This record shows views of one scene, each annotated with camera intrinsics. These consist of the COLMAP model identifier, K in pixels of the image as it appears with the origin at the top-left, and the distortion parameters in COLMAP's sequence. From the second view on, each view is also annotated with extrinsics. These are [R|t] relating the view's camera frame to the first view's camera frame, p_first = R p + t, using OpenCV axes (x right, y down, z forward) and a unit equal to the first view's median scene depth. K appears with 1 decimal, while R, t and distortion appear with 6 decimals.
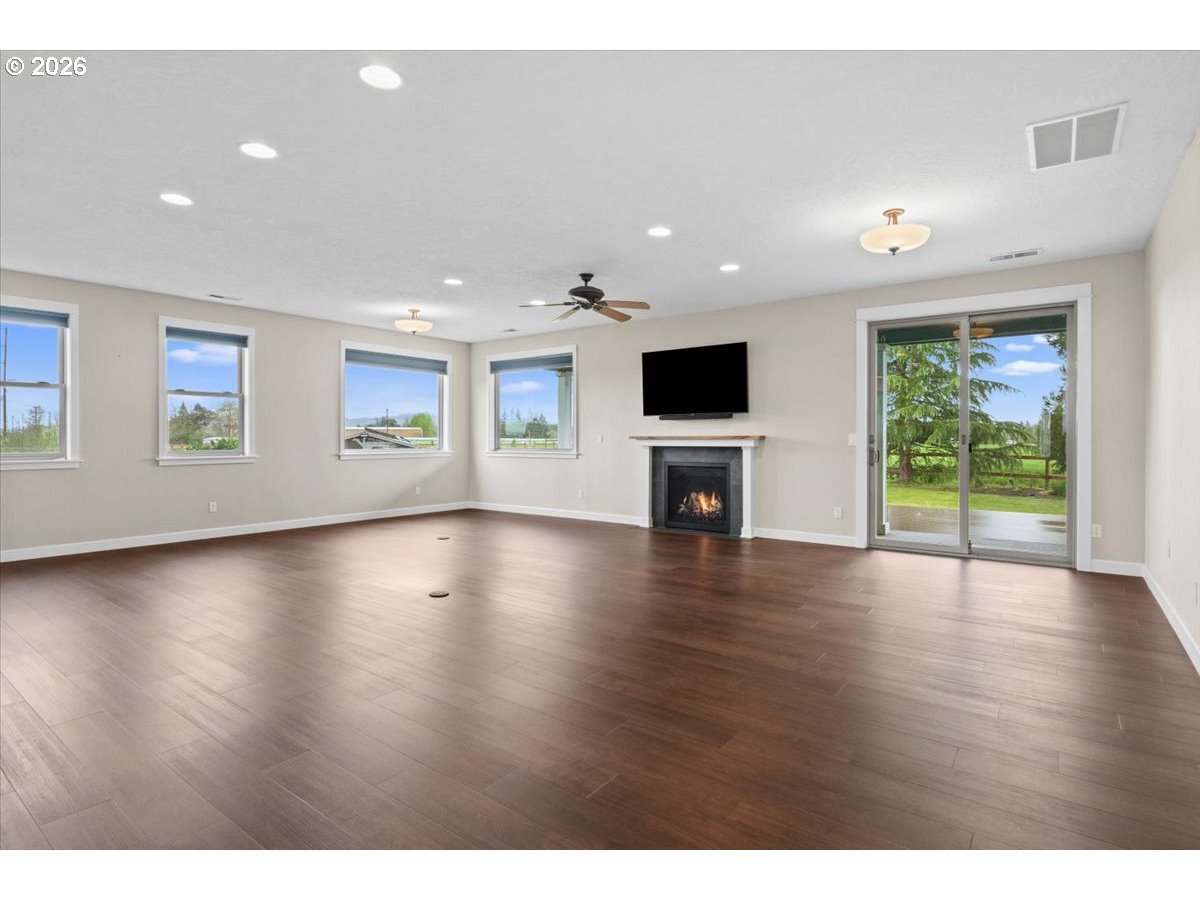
lens RADIAL K [[613.3, 0, 605.0], [0, 613.3, 443.7], [0, 0, 1]] dist [-0.007276, -0.000009]
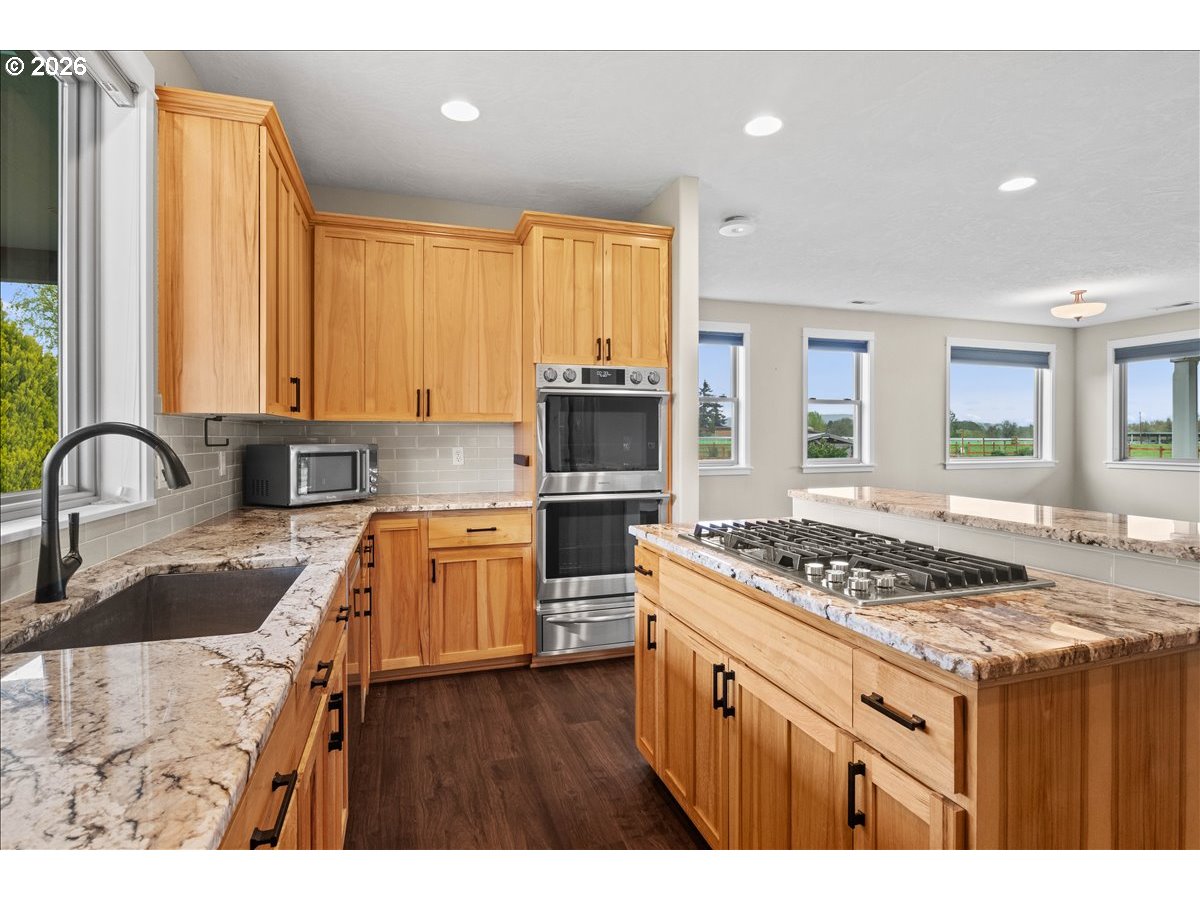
lens RADIAL K [[613.3, 0, 605.9], [0, 613.3, 440.0], [0, 0, 1]] dist [-0.007276, -0.000009]
pose [[0.817077, 0.000523, -0.576528, -0.358084], [-0.003685, 0.999984, -0.004314, -0.012686], [0.576517, 0.005649, 0.817066, -0.033874]]
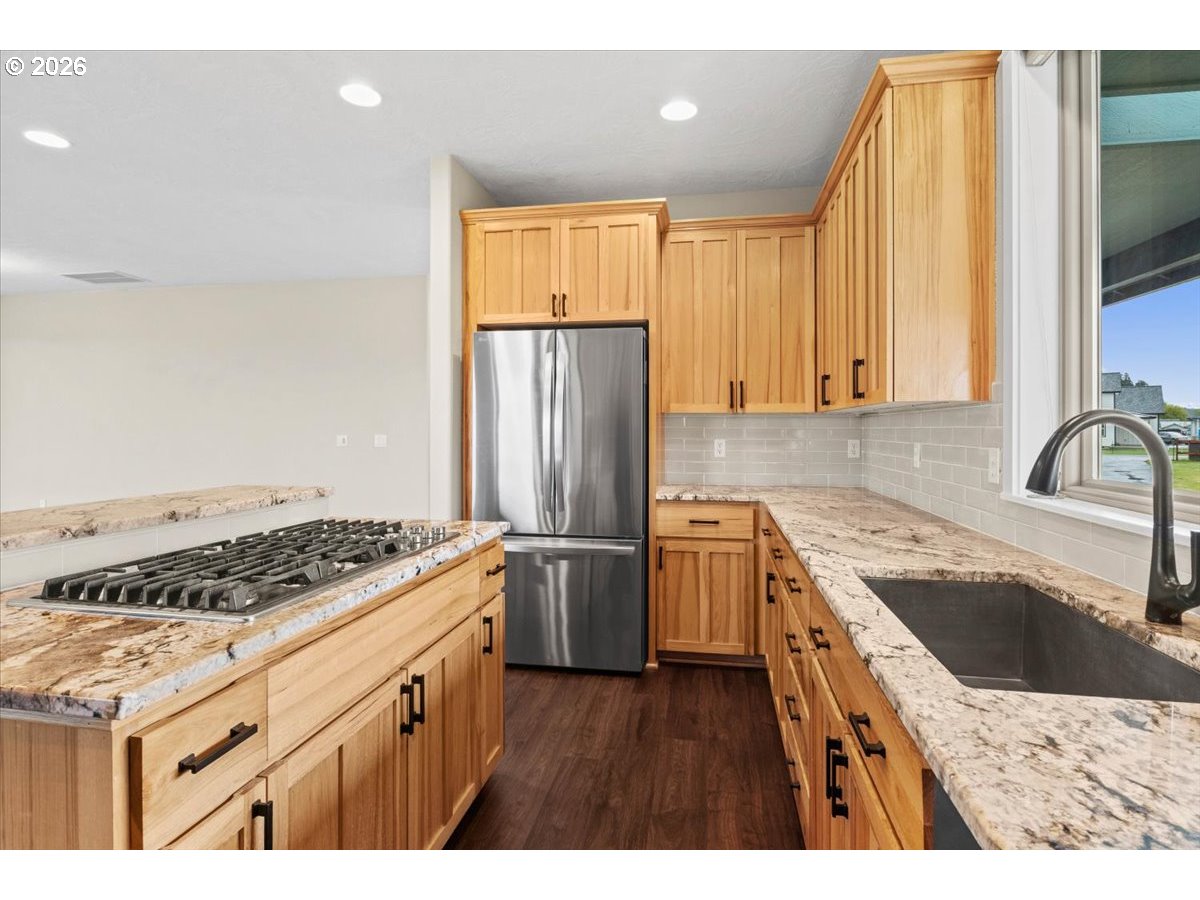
lens RADIAL K [[613.3, 0, 606.2], [0, 613.3, 428.1], [0, 0, 1]] dist [-0.007276, -0.000009]
pose [[-0.455207, 0.001378, 0.890384, -0.652206], [0.008770, 0.999957, 0.002936, -0.015242], [-0.890342, 0.009145, -0.455200, 0.198707]]
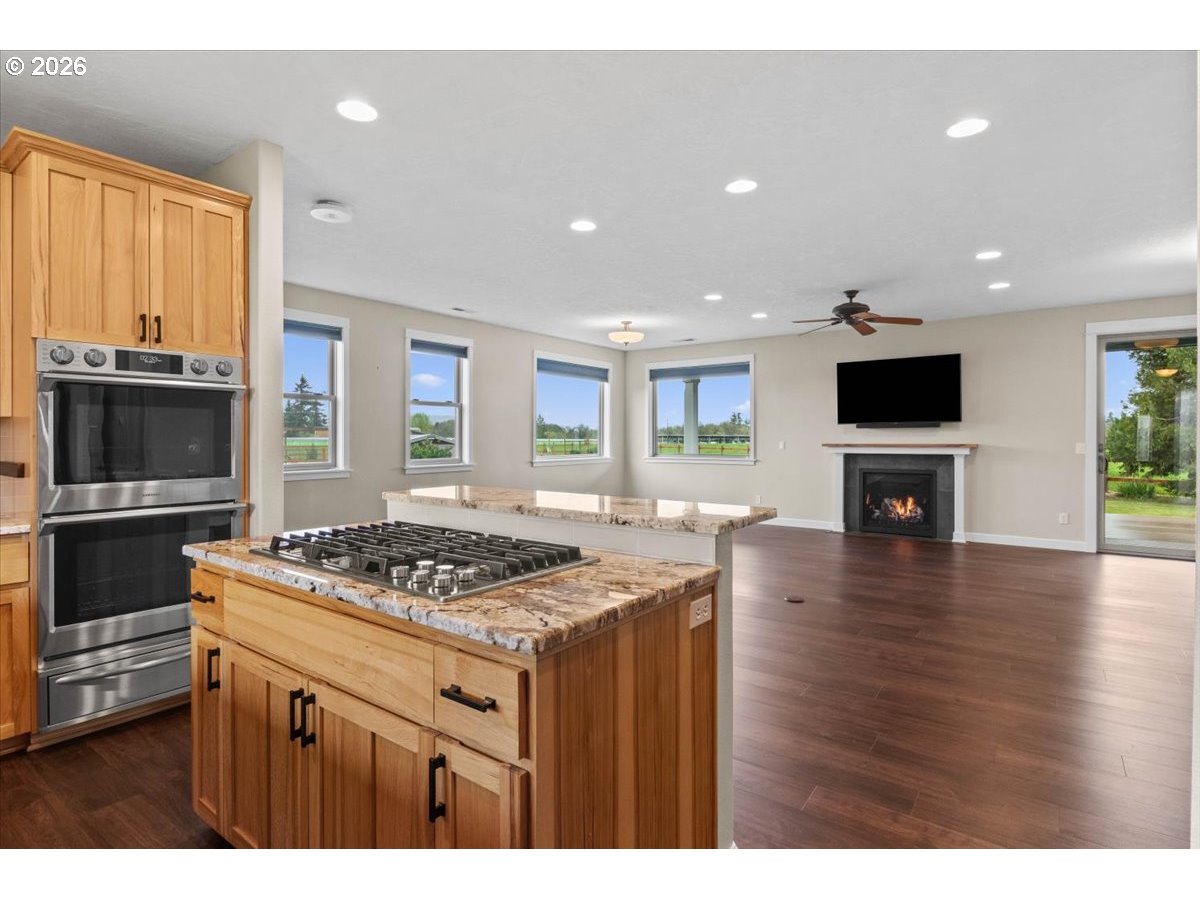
lens RADIAL K [[613.3, 0, 607.7], [0, 613.3, 441.5], [0, 0, 1]] dist [-0.007276, -0.000009]
pose [[0.999964, -0.001284, 0.008432, -0.352681], [0.001320, 0.999990, -0.004239, -0.012739], [-0.008426, 0.004250, 0.999955, -0.029558]]
